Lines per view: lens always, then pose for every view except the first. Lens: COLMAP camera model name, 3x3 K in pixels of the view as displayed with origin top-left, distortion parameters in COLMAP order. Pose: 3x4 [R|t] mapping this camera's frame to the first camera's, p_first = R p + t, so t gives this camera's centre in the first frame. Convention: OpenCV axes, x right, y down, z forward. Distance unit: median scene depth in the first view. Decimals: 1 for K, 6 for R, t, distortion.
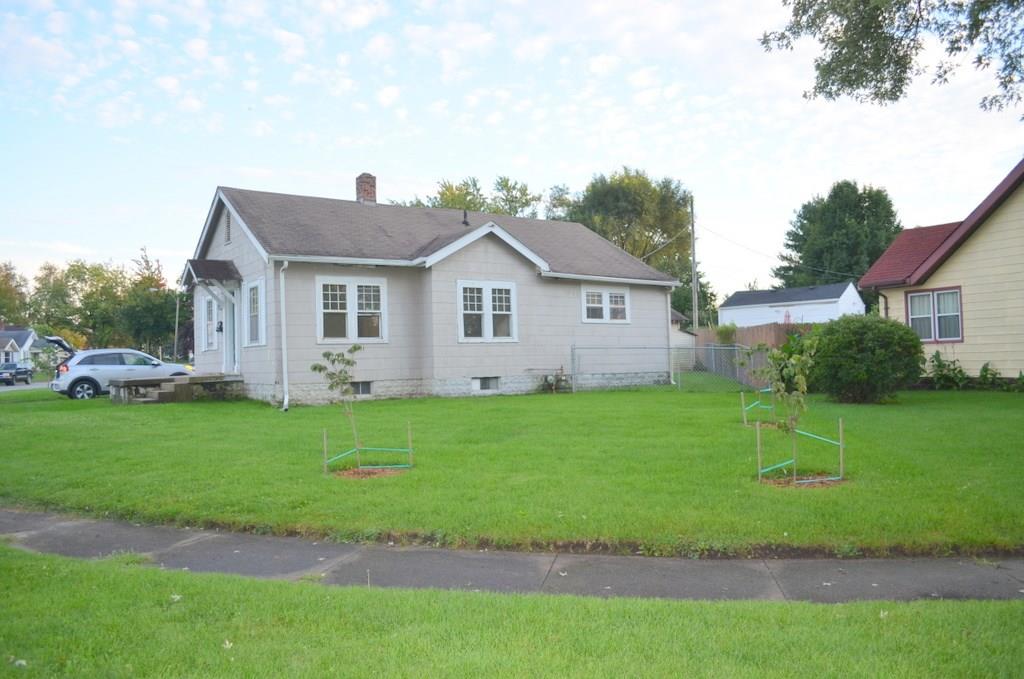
lens RADIAL K [[803.5, 0, 512.0], [0, 803.5, 339.5], [0, 0, 1]] dist [-0.088485, 0.006406]
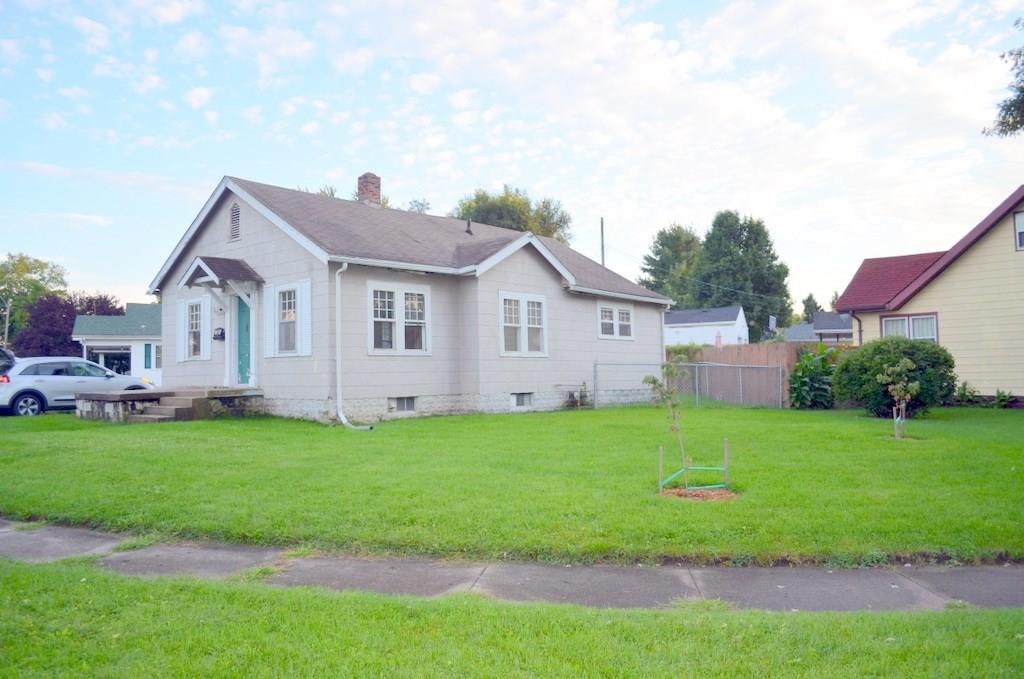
lens RADIAL K [[803.5, 0, 512.0], [0, 803.5, 339.5], [0, 0, 1]] dist [-0.088485, 0.006406]
pose [[0.971542, 0.021219, 0.235915, -0.259131], [-0.016094, 0.999591, -0.023629, 0.005703], [-0.236320, 0.019159, 0.971486, 0.064978]]
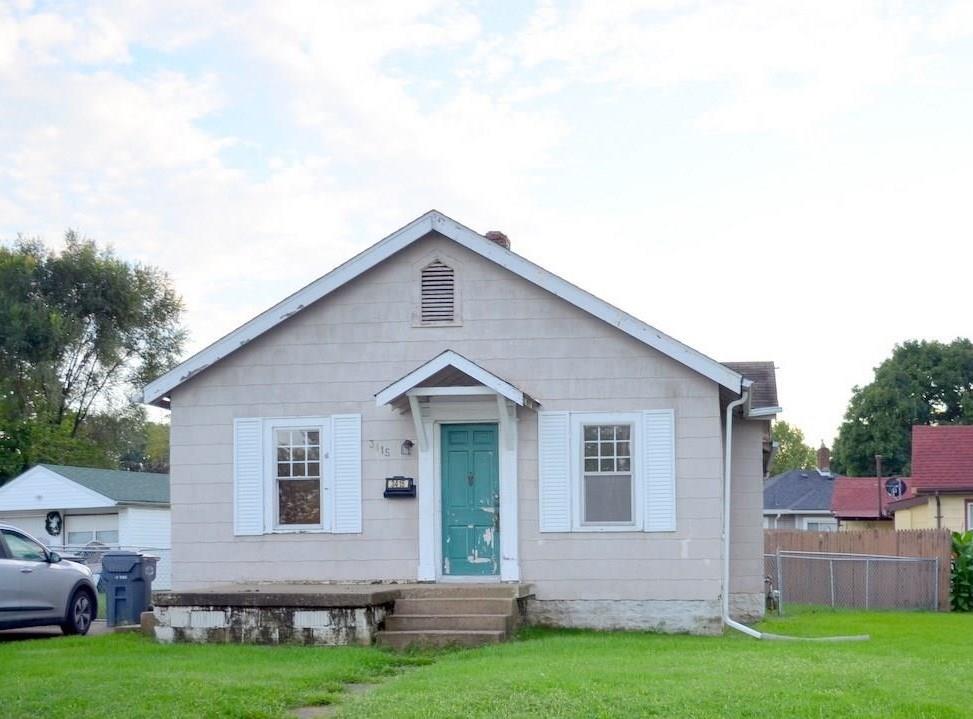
lens RADIAL K [[1408.1, 0, 486.5], [0, 1408.1, 359.5], [0, 0, 1]] dist [-0.007250, -0.019801]
pose [[0.664022, 0.134155, 0.735579, -0.994982], [-0.029033, 0.987657, -0.153920, 0.039364], [-0.747149, 0.080850, 0.659721, 0.364919]]
